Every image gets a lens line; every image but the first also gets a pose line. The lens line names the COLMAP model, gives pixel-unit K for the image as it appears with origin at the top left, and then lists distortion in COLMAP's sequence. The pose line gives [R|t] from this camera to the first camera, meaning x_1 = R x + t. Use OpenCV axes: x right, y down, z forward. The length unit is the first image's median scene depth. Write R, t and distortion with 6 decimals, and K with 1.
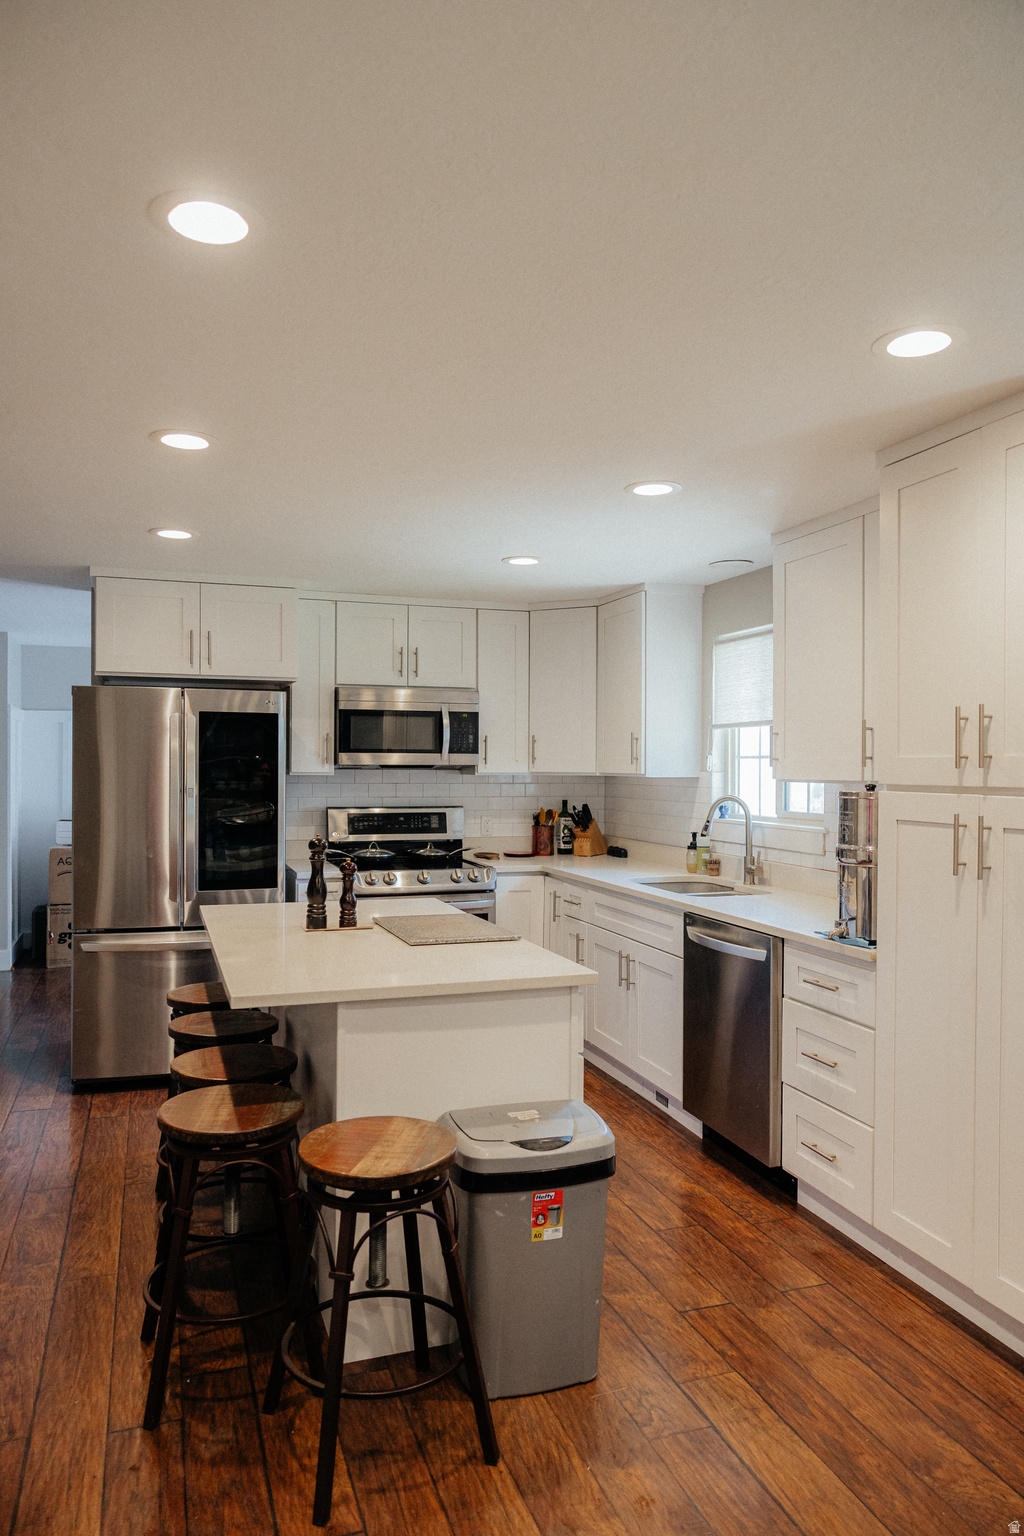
lens RADIAL K [[1025.1, 0, 497.9], [0, 1025.1, 767.2], [0, 0, 1]] dist [0.001462, 0.005602]
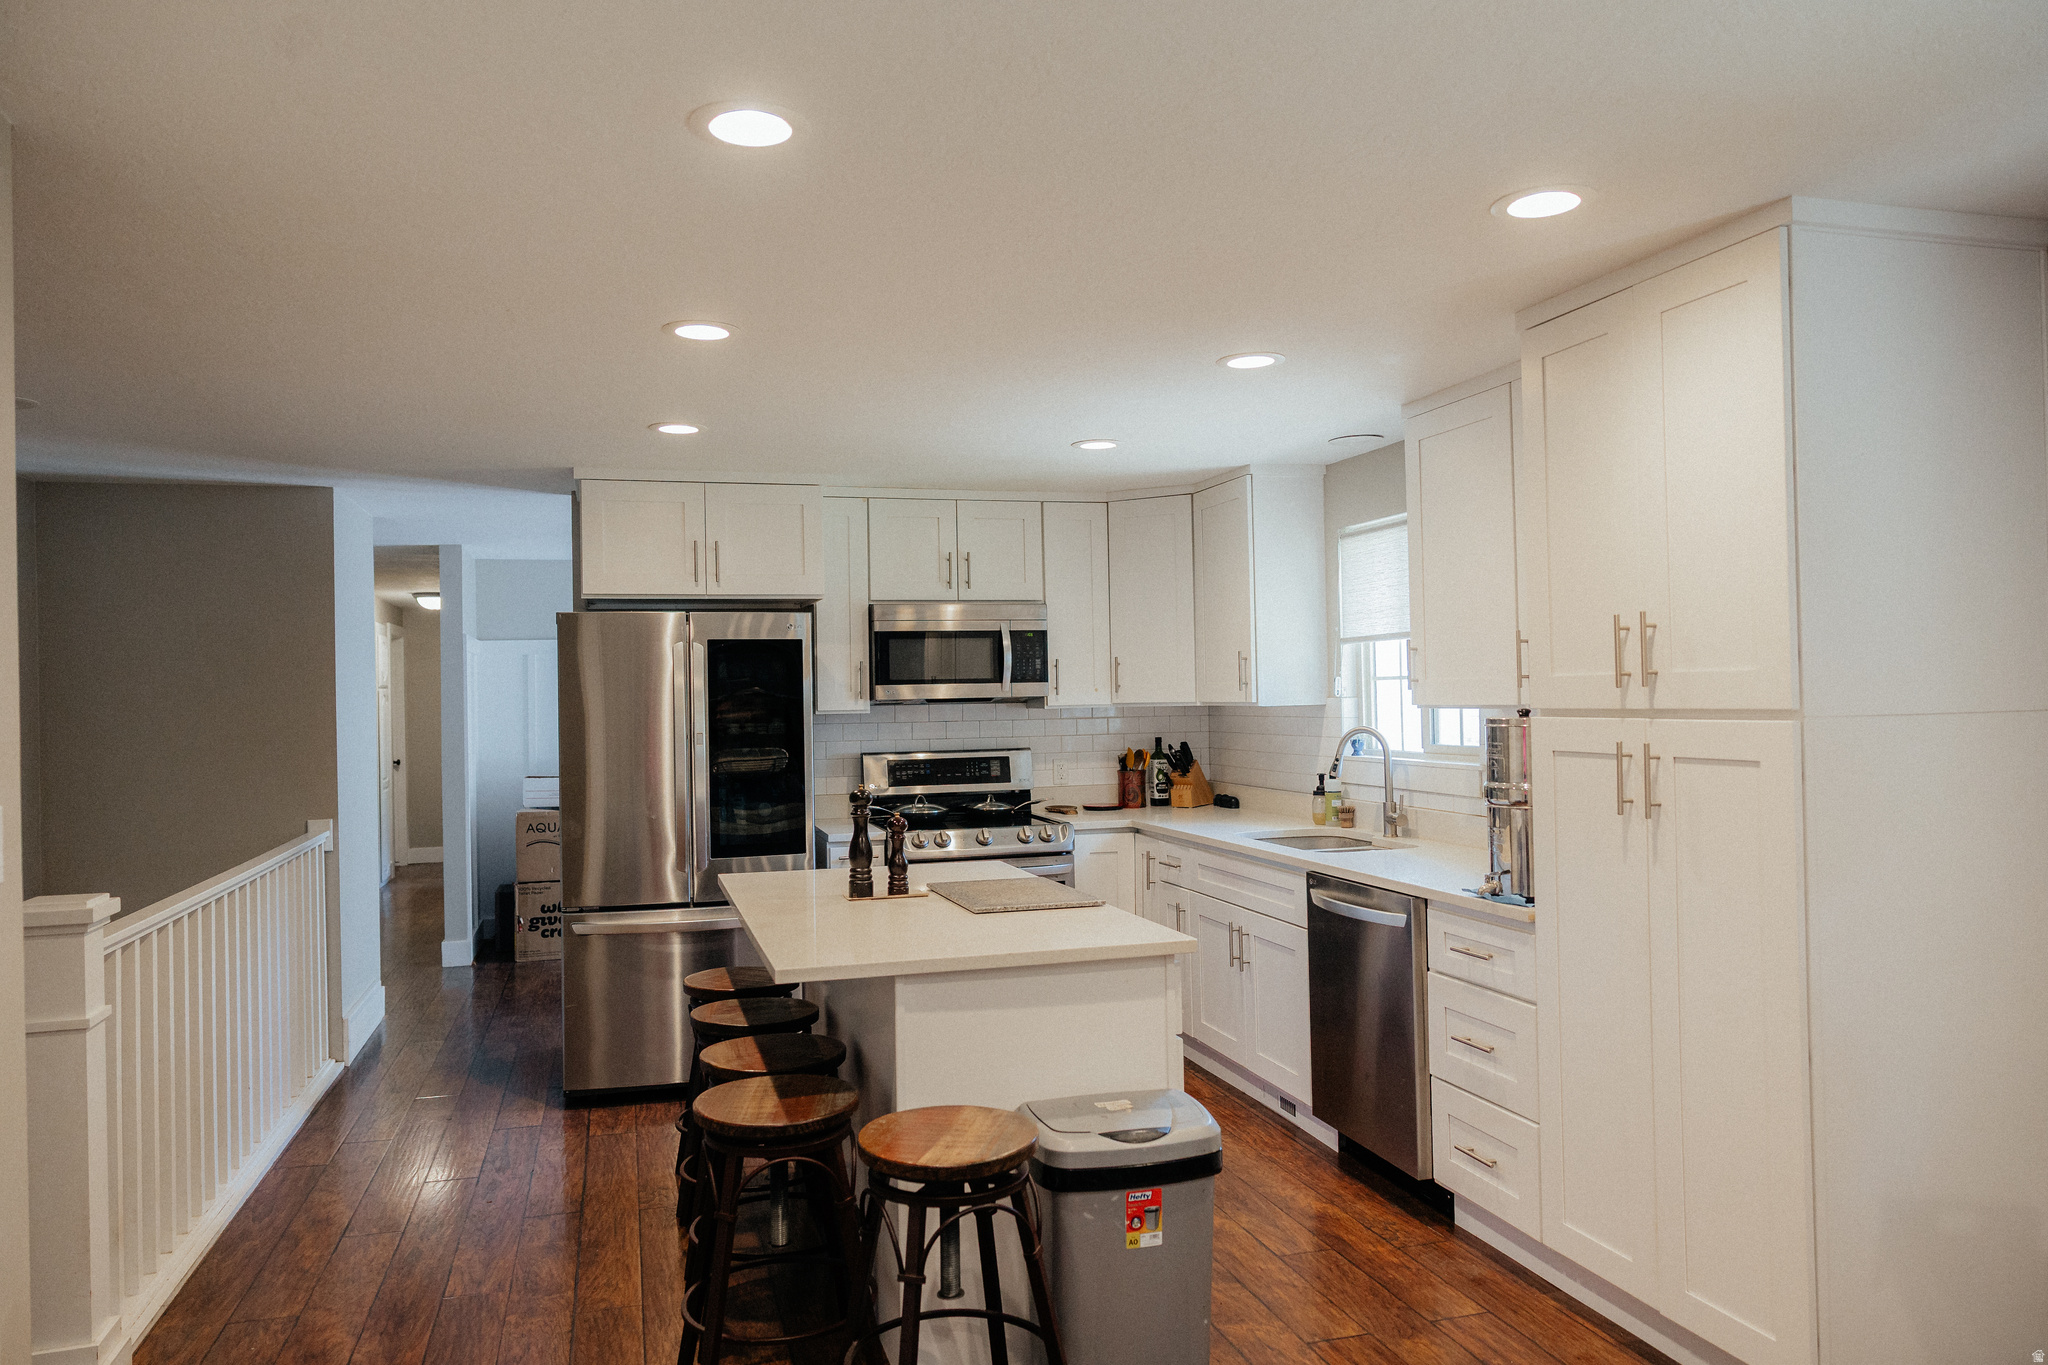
lens RADIAL K [[1366.9, 0, 1003.7], [0, 1366.9, 672.7], [0, 0, 1]] dist [0.001462, 0.005602]
pose [[0.998452, -0.025545, -0.049416, -0.000675], [0.024649, 0.999522, -0.018652, -0.001582], [0.049869, 0.017405, 0.998604, -0.089493]]
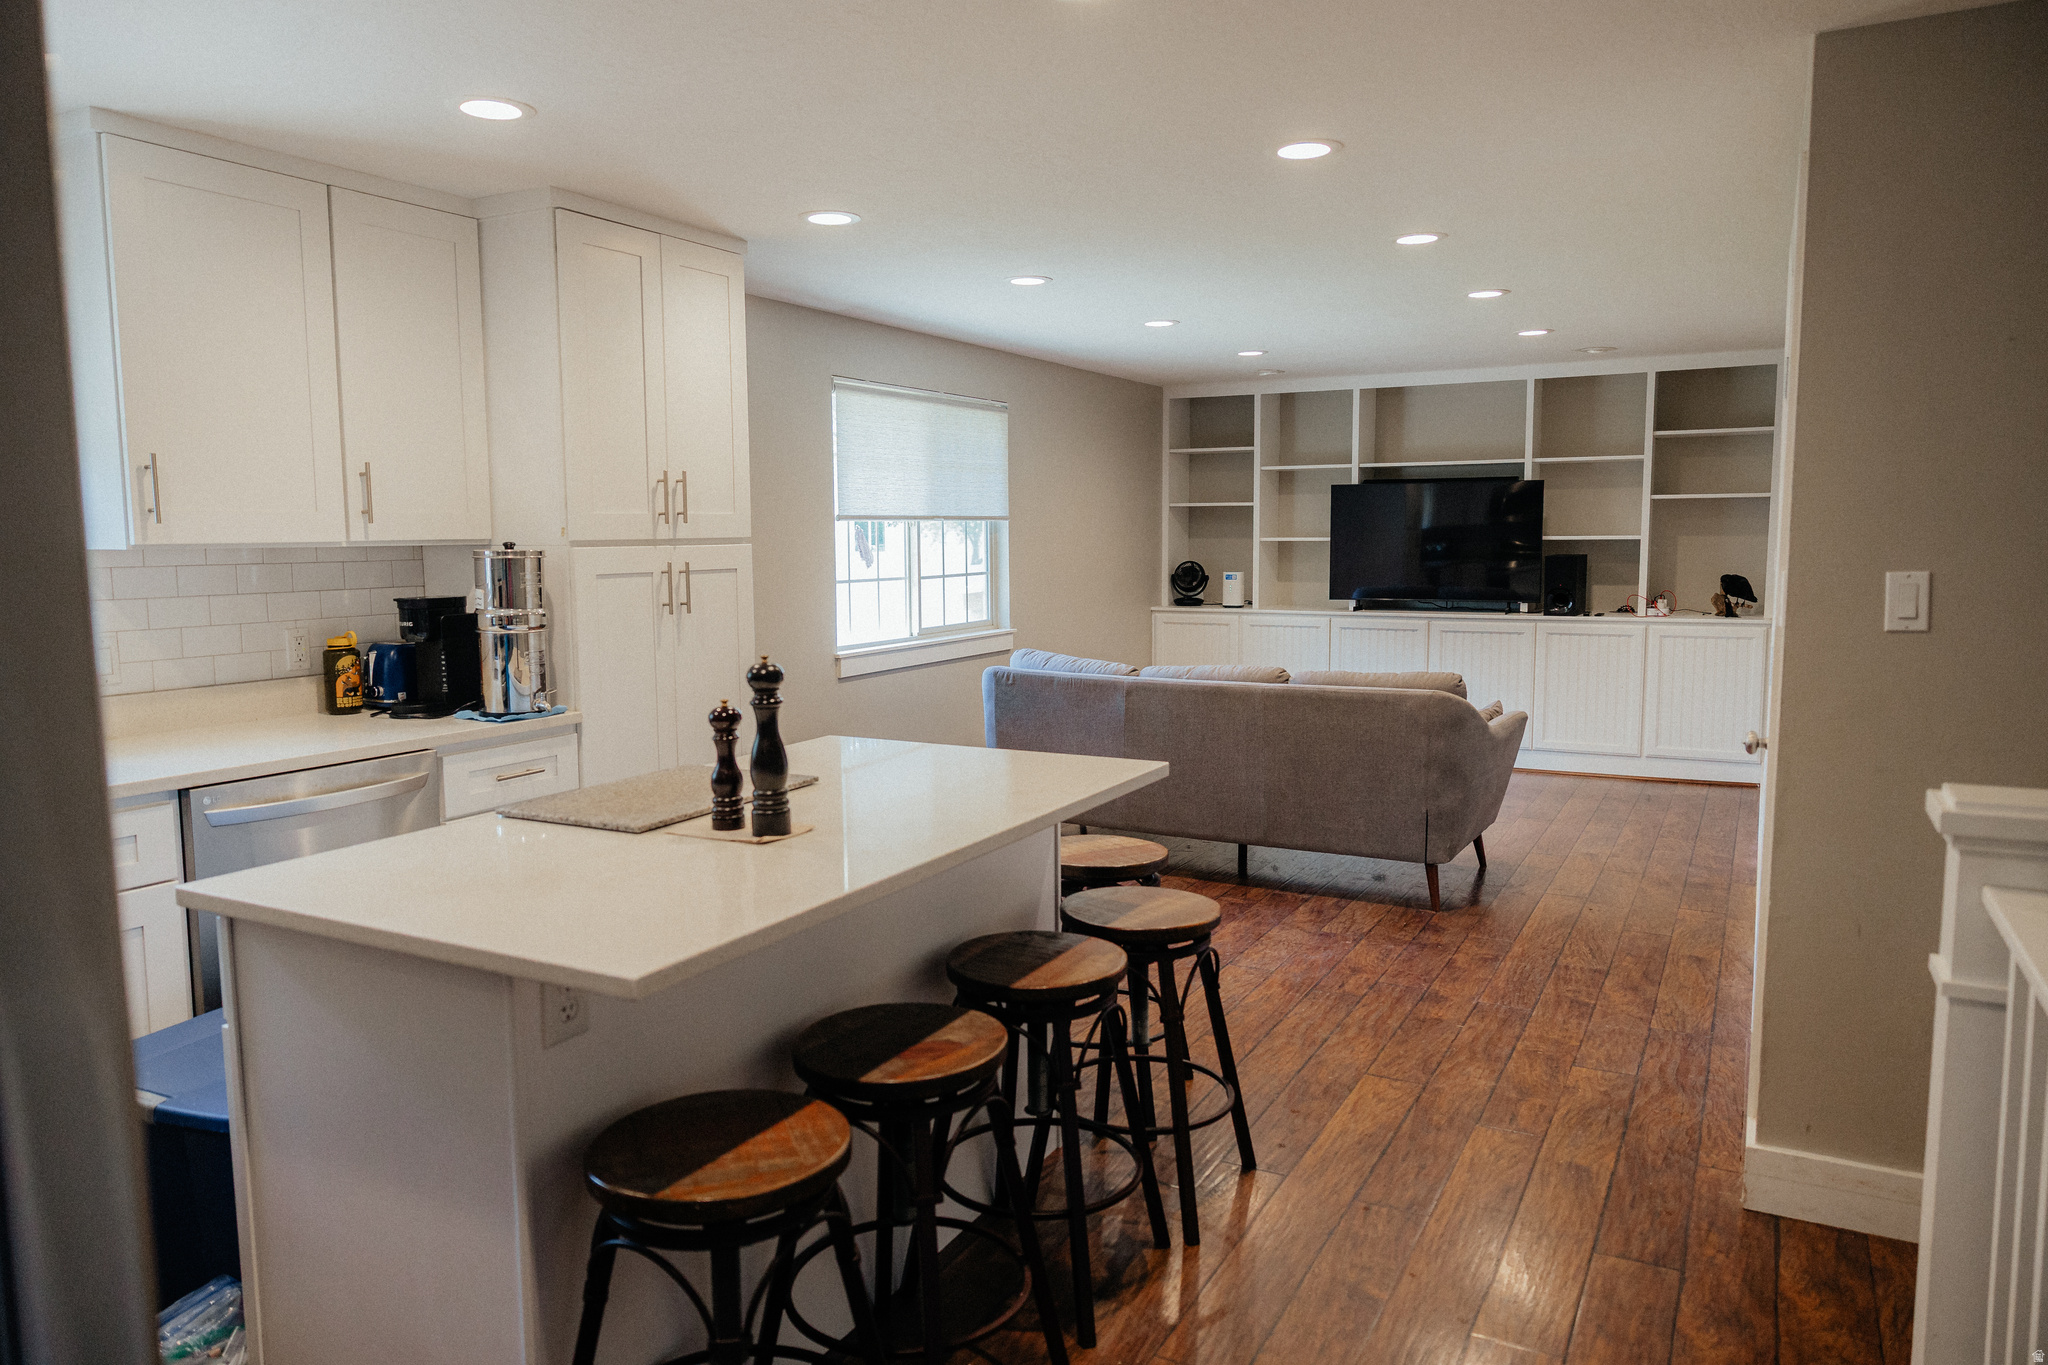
lens RADIAL K [[1366.9, 0, 1017.7], [0, 1366.9, 670.8], [0, 0, 1]] dist [0.001462, 0.005602]
pose [[-0.671933, -0.077641, 0.736531, -0.597108], [0.004876, 0.994004, 0.109231, -0.000099], [-0.740596, 0.076987, -0.667526, 1.062506]]
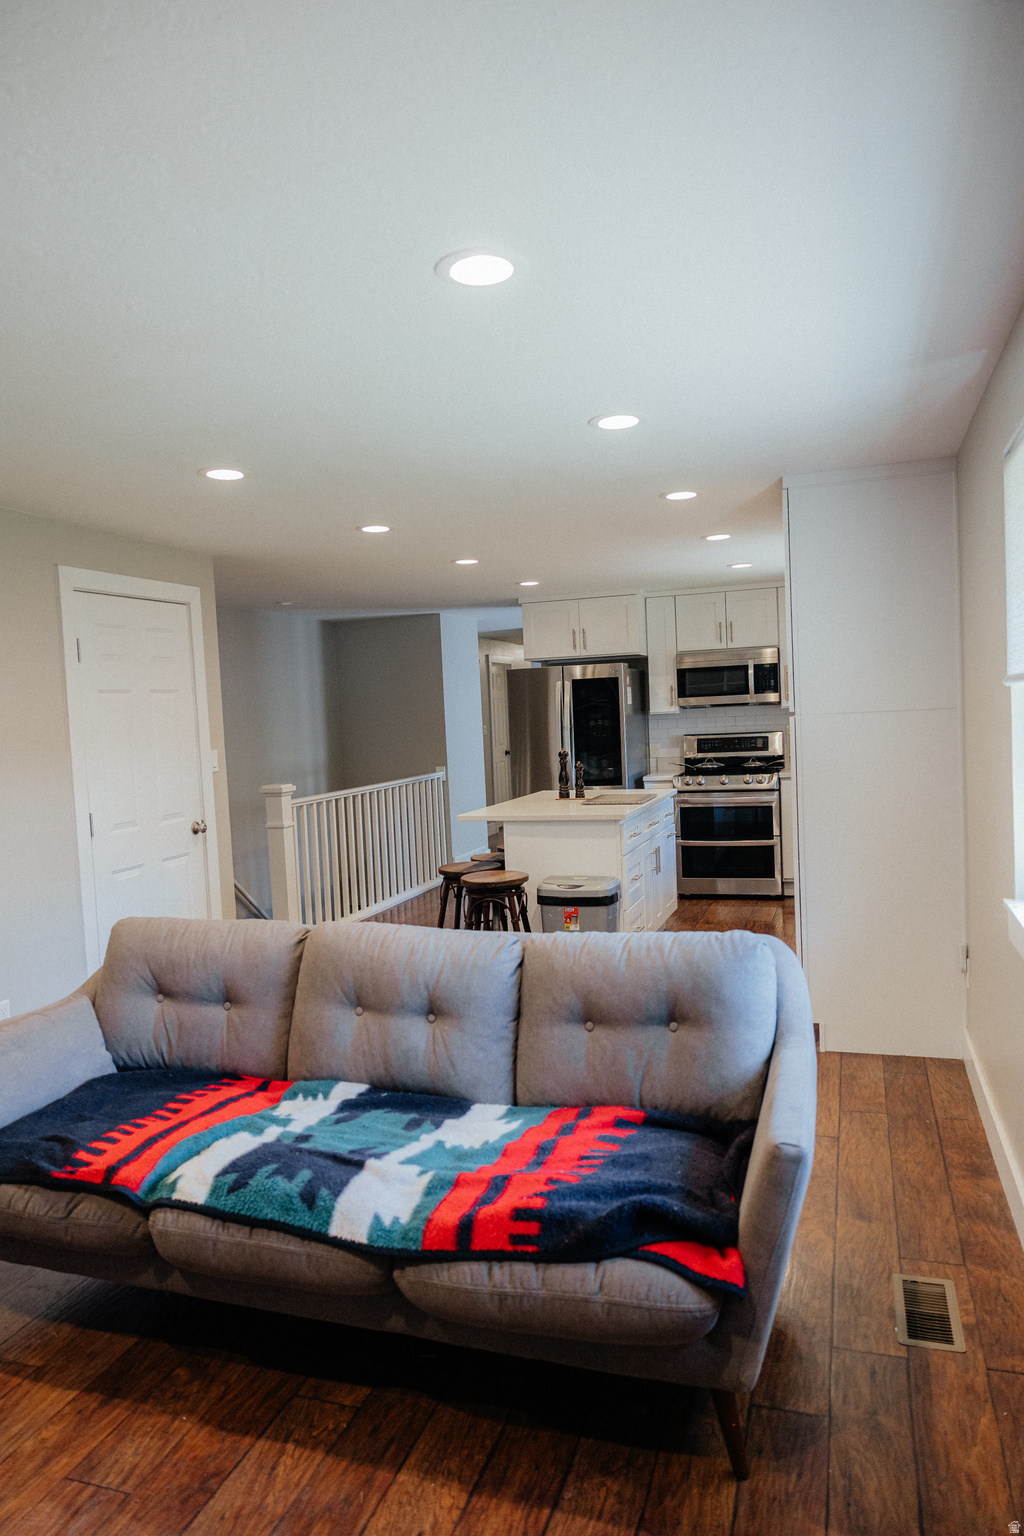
lens RADIAL K [[1025.1, 0, 502.1], [0, 1025.1, 769.0], [0, 0, 1]] dist [0.001462, 0.005602]
pose [[0.786214, -0.008064, -0.617902, 0.708094], [0.048389, 0.997648, 0.048549, 0.005262], [0.616058, -0.068070, 0.784755, -0.426991]]
